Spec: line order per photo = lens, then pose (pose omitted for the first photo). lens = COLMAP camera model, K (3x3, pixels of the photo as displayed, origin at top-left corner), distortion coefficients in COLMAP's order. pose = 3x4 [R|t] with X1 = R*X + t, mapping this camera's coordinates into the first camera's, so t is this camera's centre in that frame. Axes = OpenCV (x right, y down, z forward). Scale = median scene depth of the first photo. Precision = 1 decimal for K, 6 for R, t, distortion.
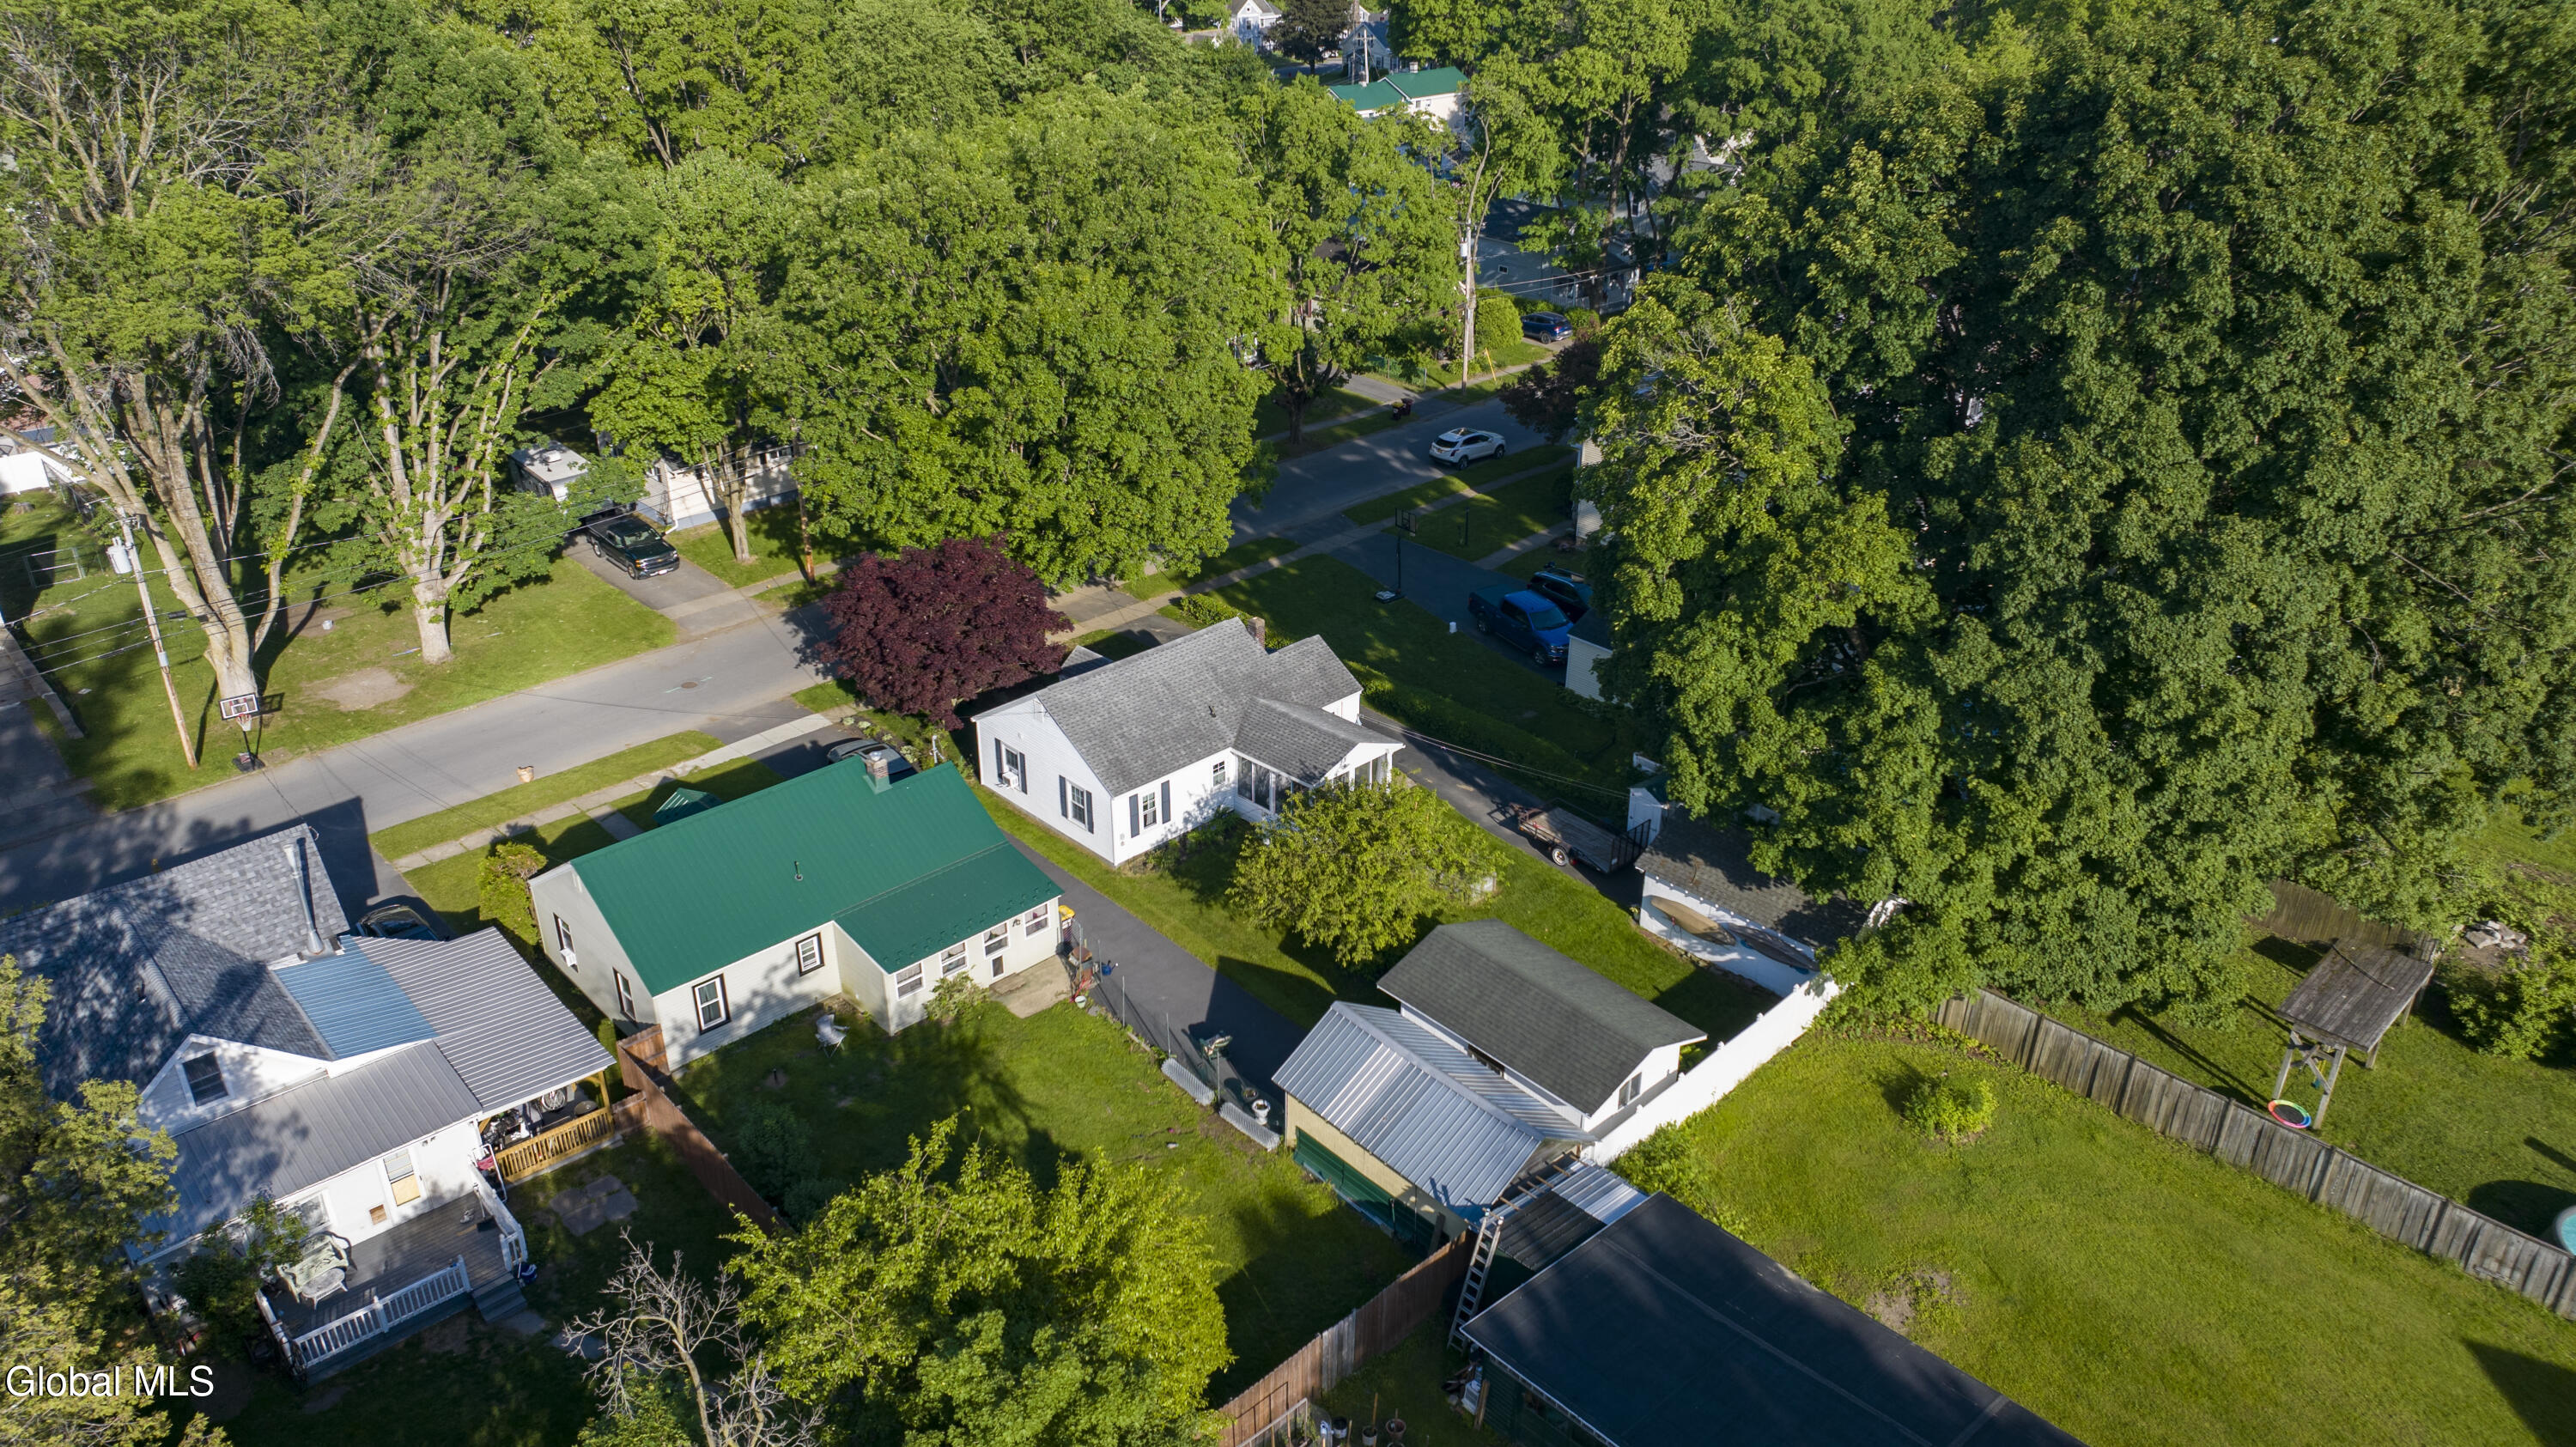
lens RADIAL K [[1815.3, 0, 1288.0], [0, 1815.3, 723.5], [0, 0, 1]] dist [0.002343, -0.000219]
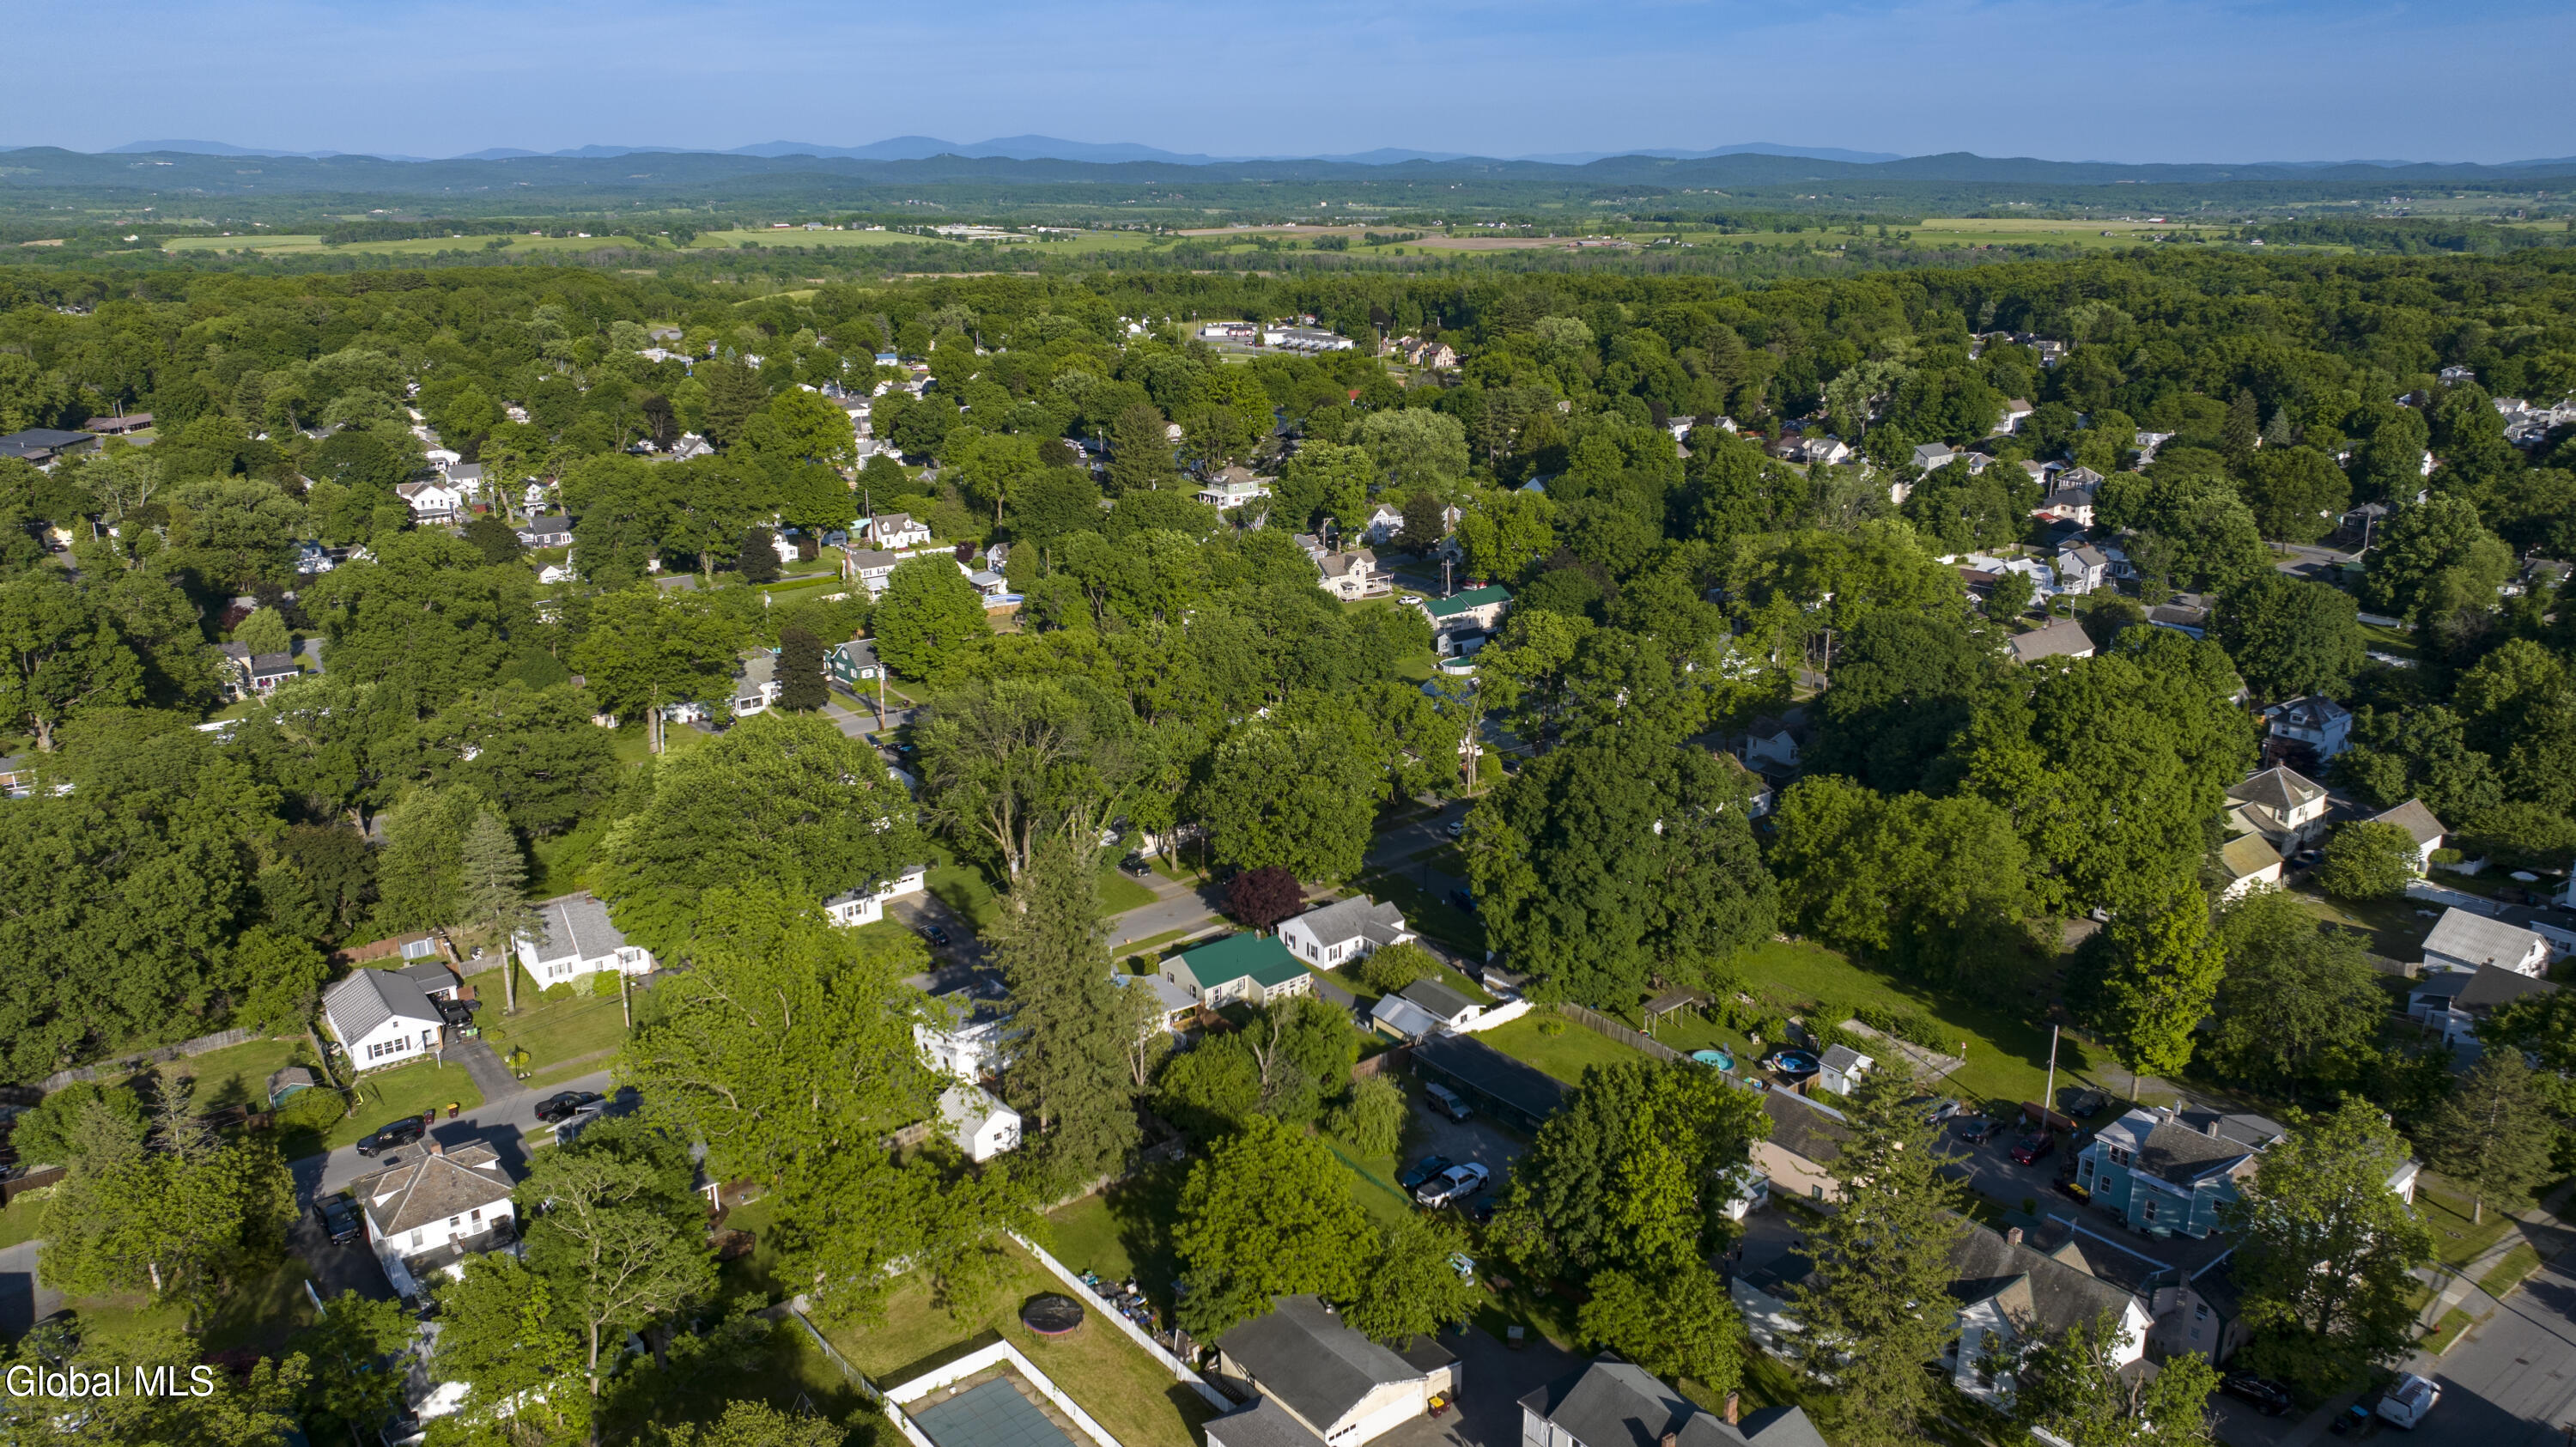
lens RADIAL K [[1815.3, 0, 1288.0], [0, 1815.3, 723.5], [0, 0, 1]] dist [0.002343, -0.000219]
pose [[0.997155, 0.017508, -0.073321, 0.068789], [-0.029528, 0.985645, -0.166229, 0.181891], [0.069358, 0.167921, 0.983357, -2.212275]]
